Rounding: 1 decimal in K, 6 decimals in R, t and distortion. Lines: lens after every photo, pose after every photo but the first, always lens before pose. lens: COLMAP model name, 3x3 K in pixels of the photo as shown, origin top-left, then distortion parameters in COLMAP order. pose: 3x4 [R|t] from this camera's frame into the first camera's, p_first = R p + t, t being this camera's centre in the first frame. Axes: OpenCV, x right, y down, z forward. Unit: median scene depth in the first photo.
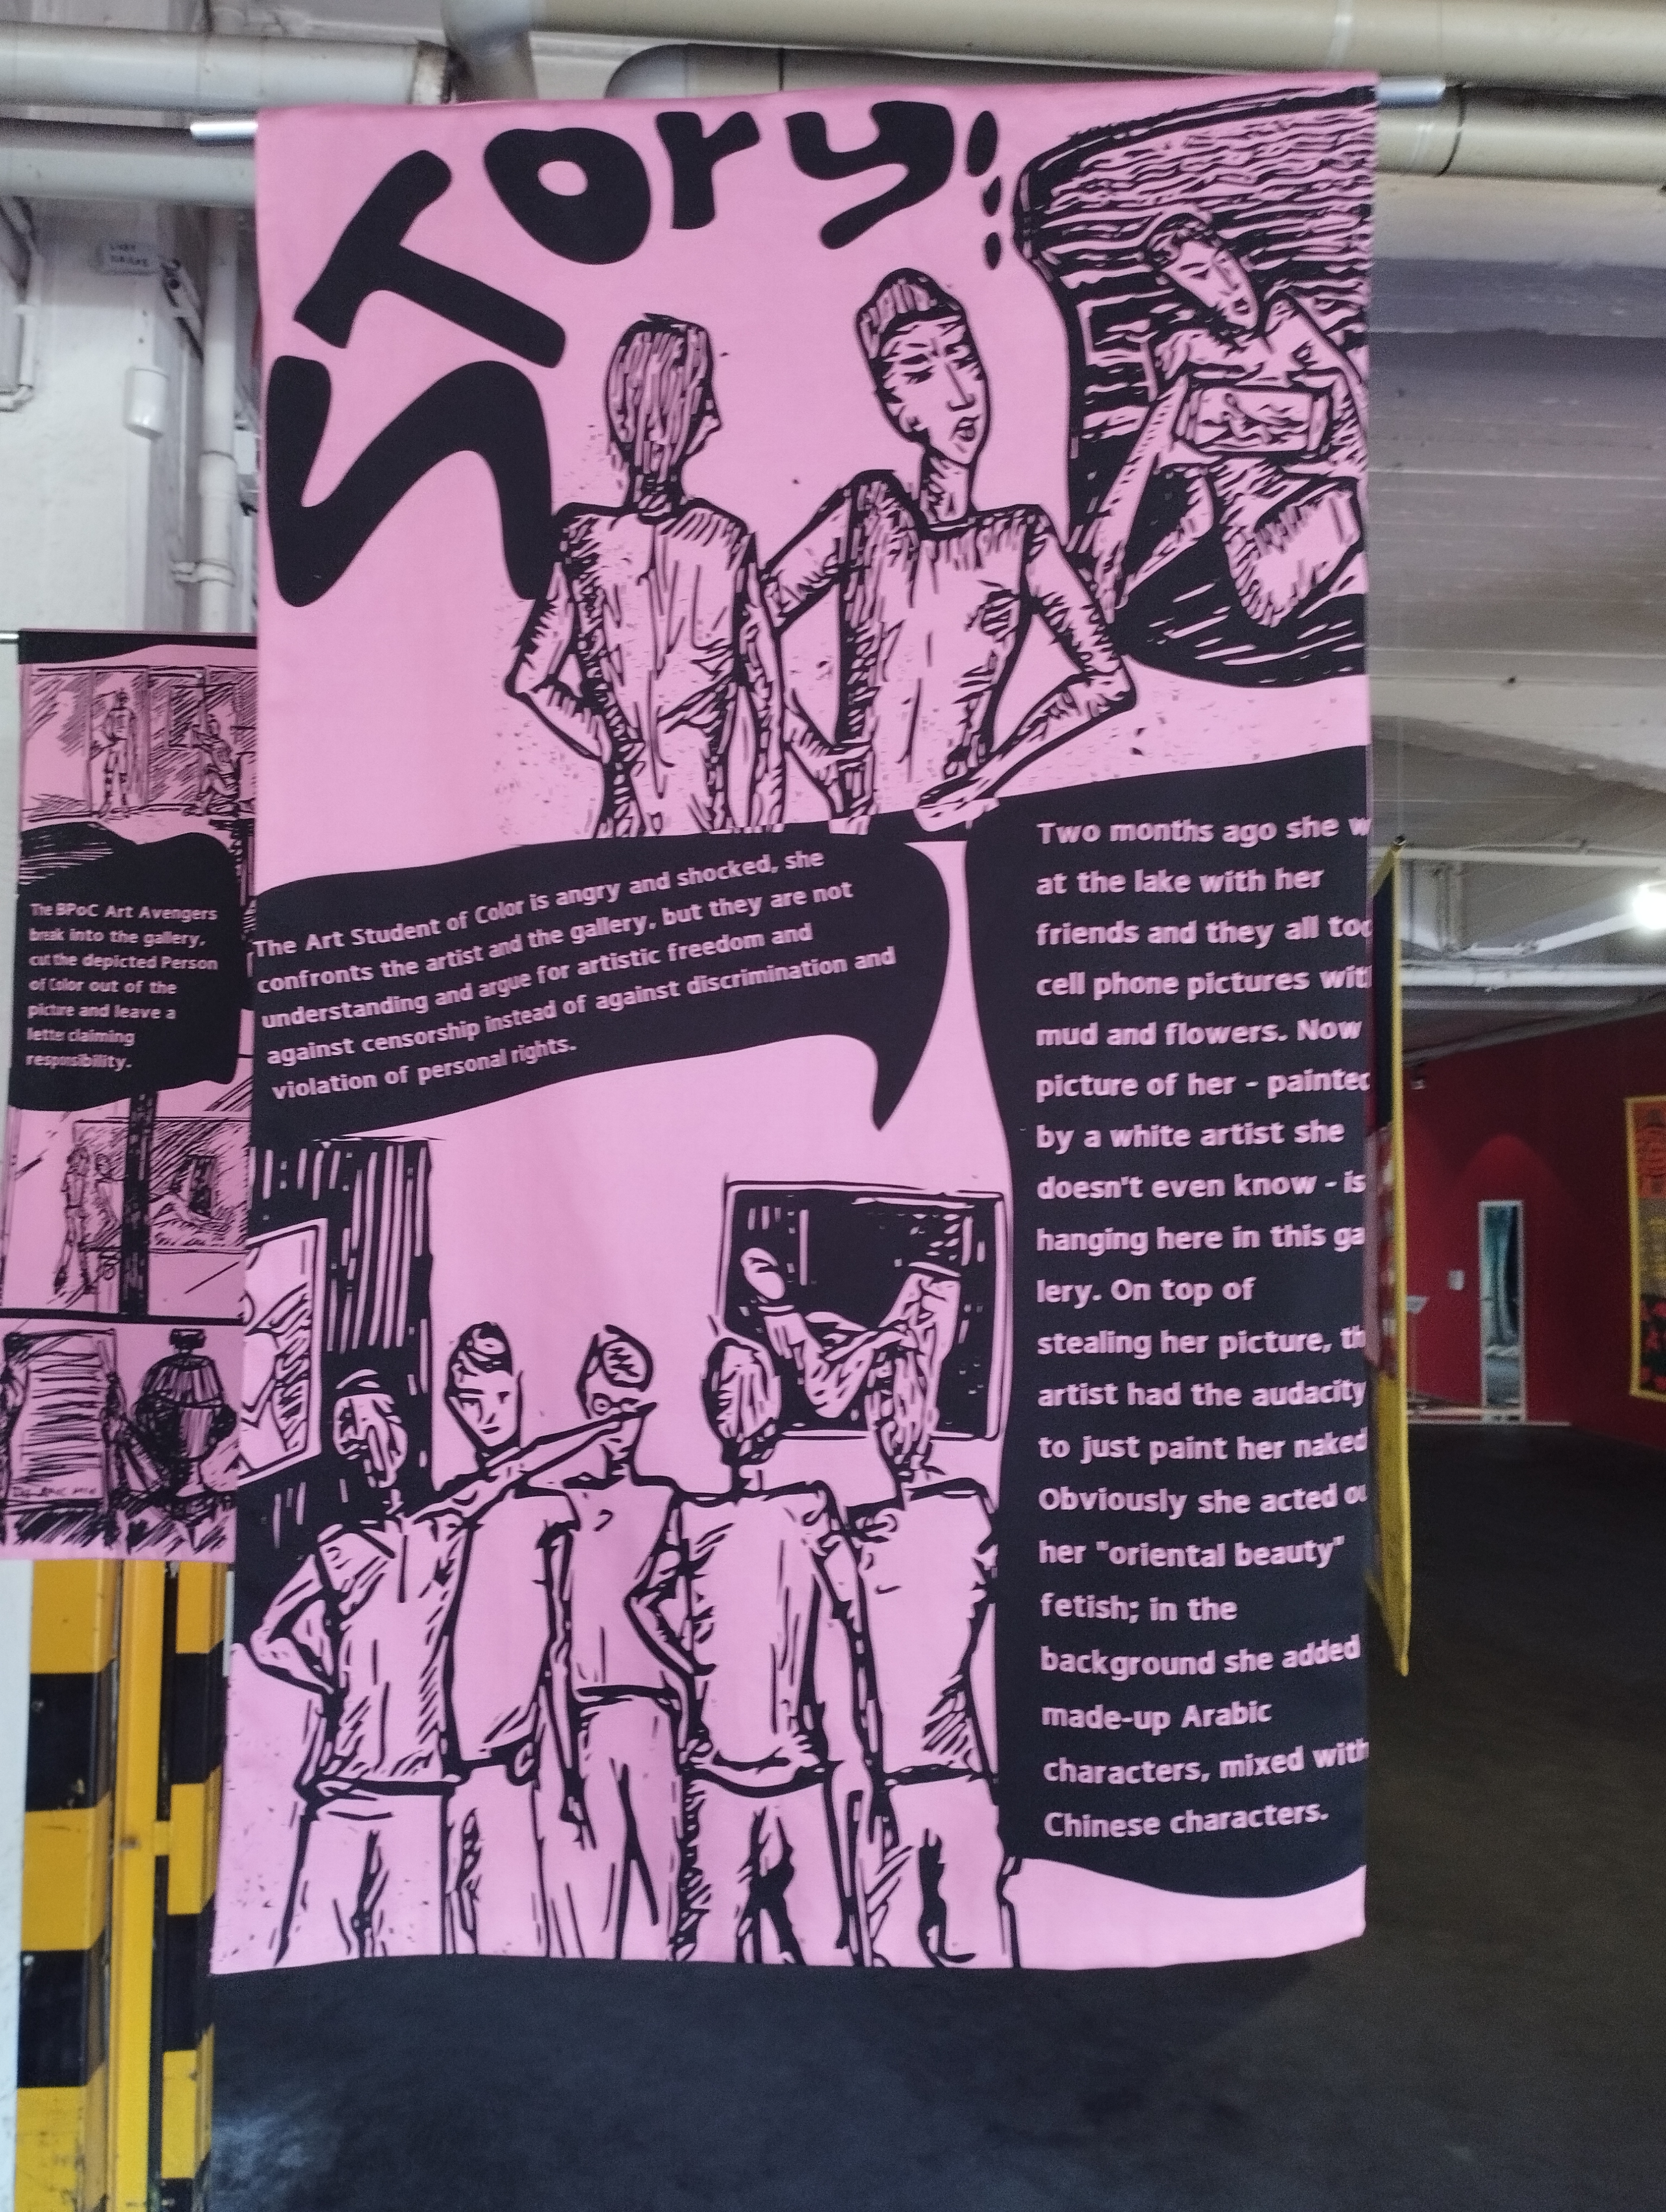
lens RADIAL K [[1823.7, 0, 848.7], [0, 1823.7, 1107.9], [0, 0, 1]] dist [0.083510, -0.072559]
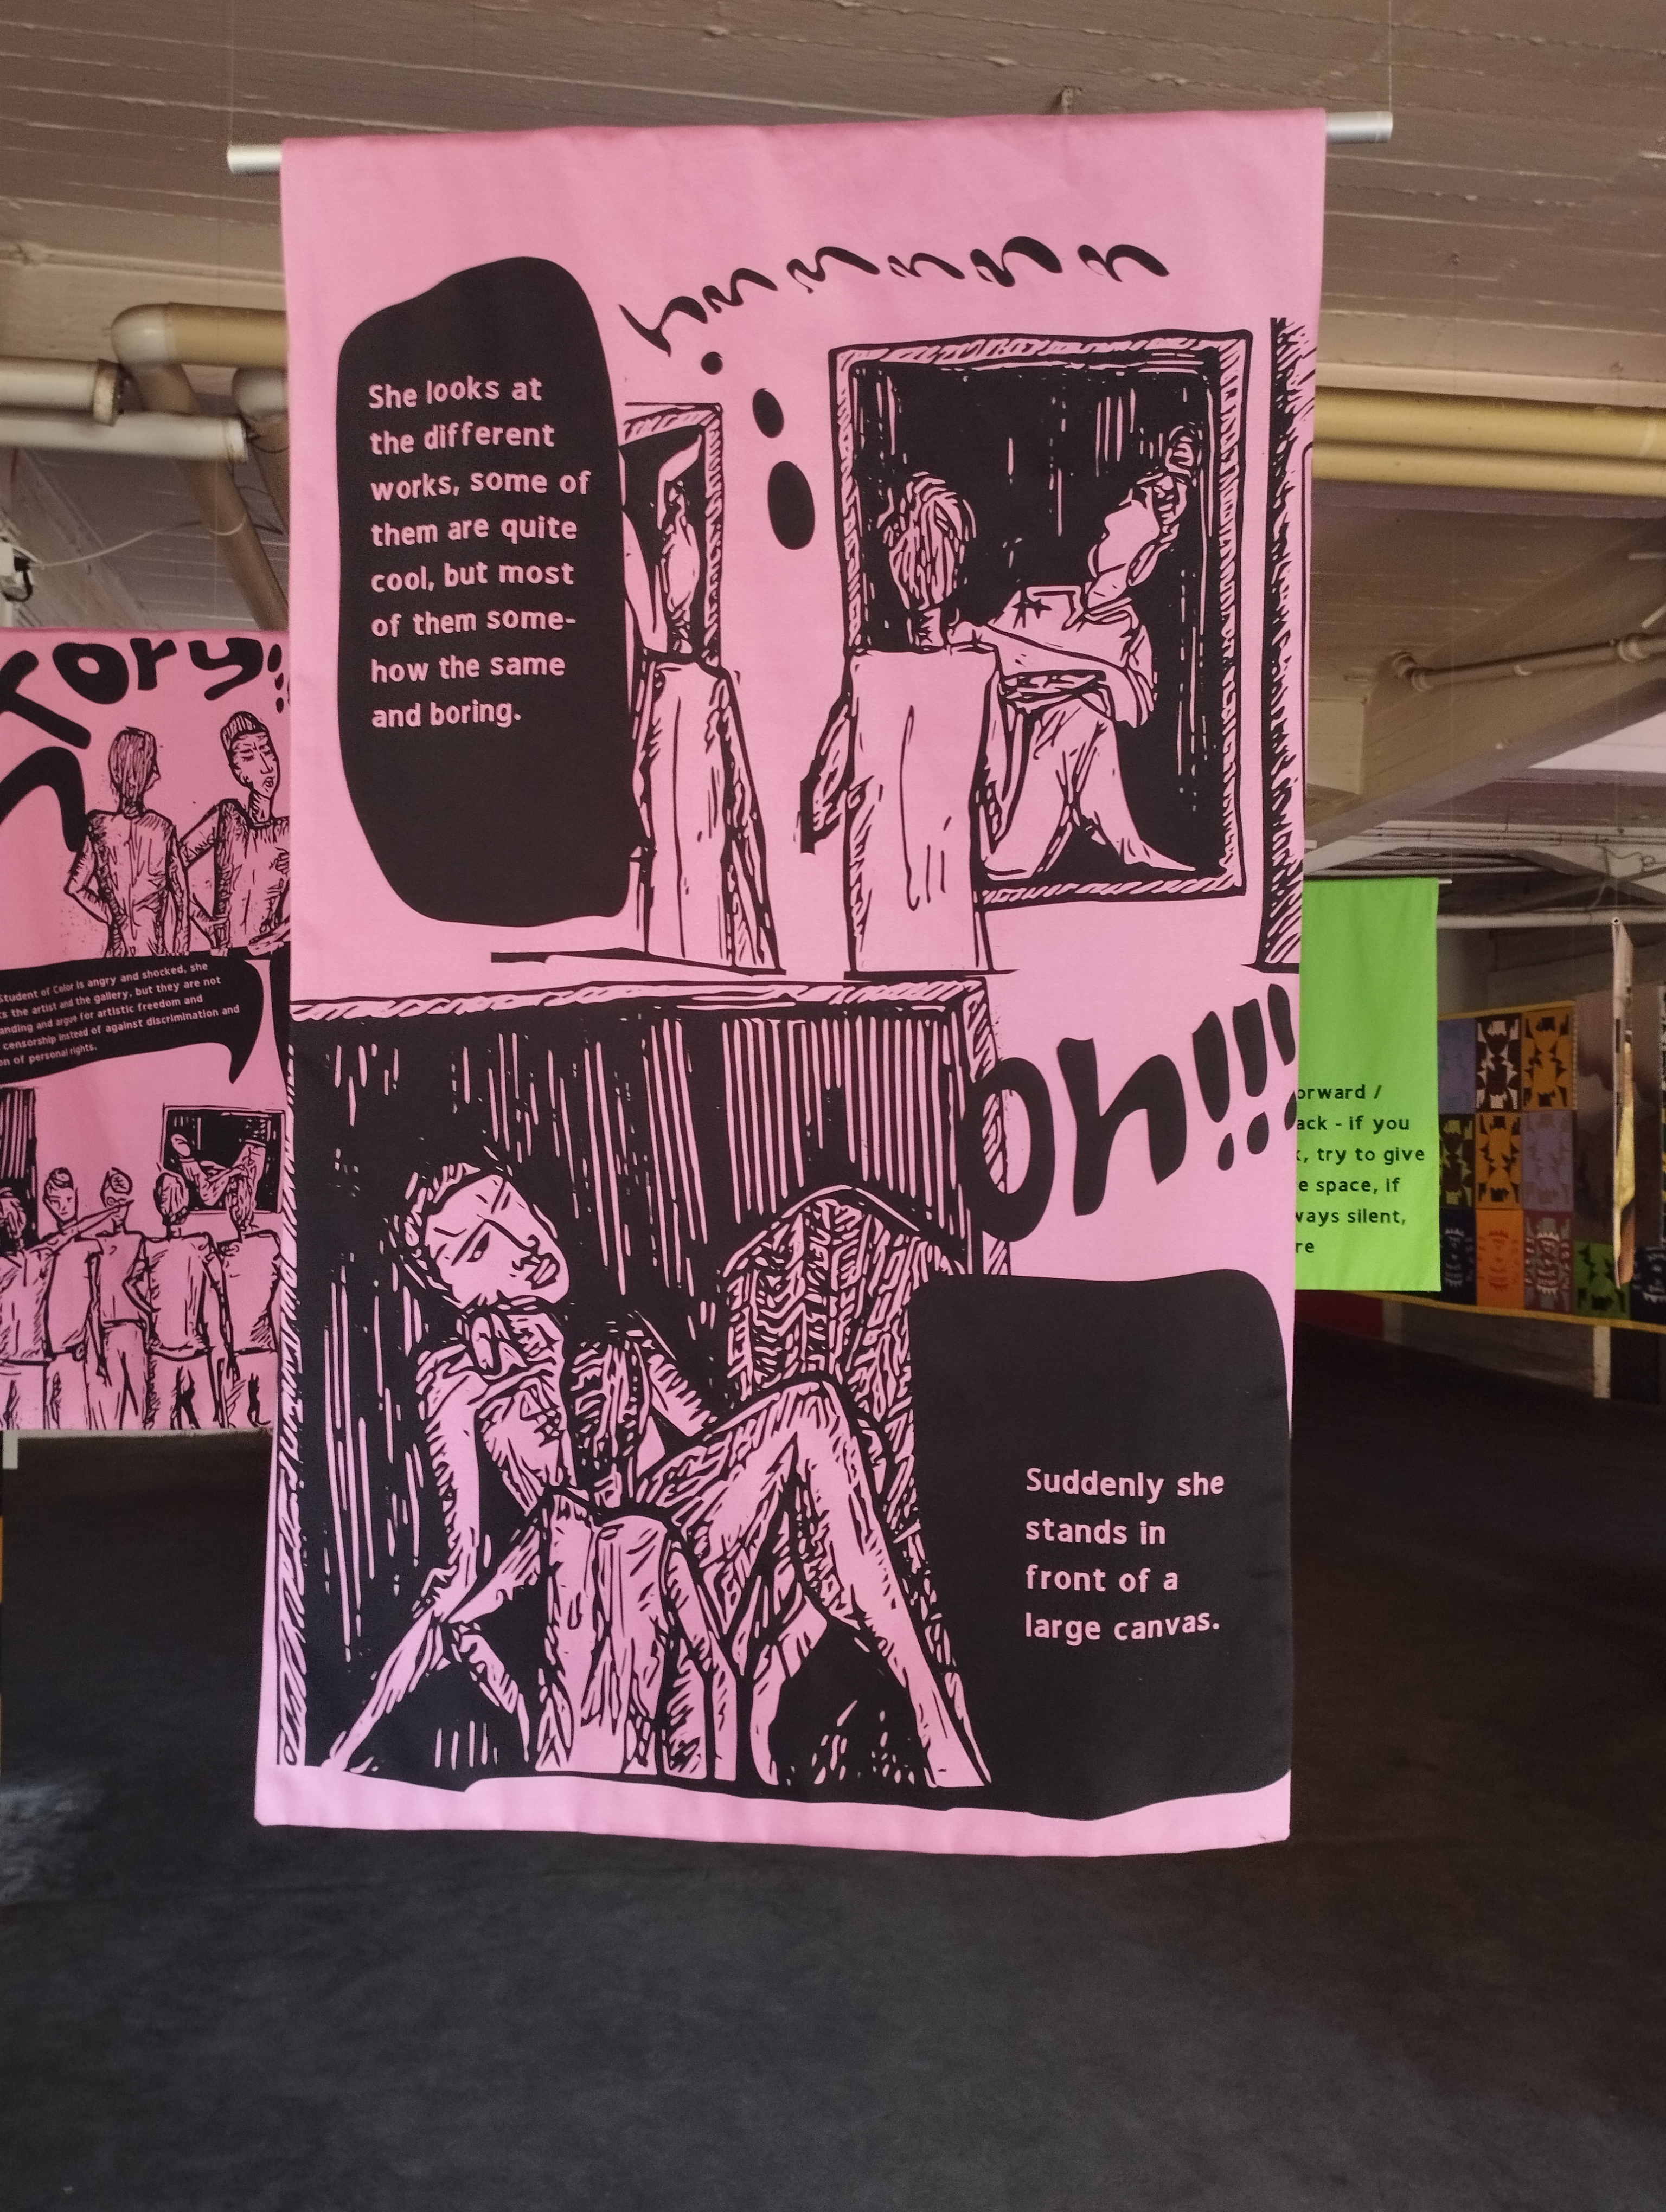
lens RADIAL K [[1823.7, 0, 842.5], [0, 1823.7, 1114.2], [0, 0, 1]] dist [0.083510, -0.072559]
pose [[0.997126, -0.004113, 0.075654, 0.612440], [0.000762, 0.999019, 0.044269, -0.052128], [-0.075762, -0.044084, 0.996151, -1.399150]]
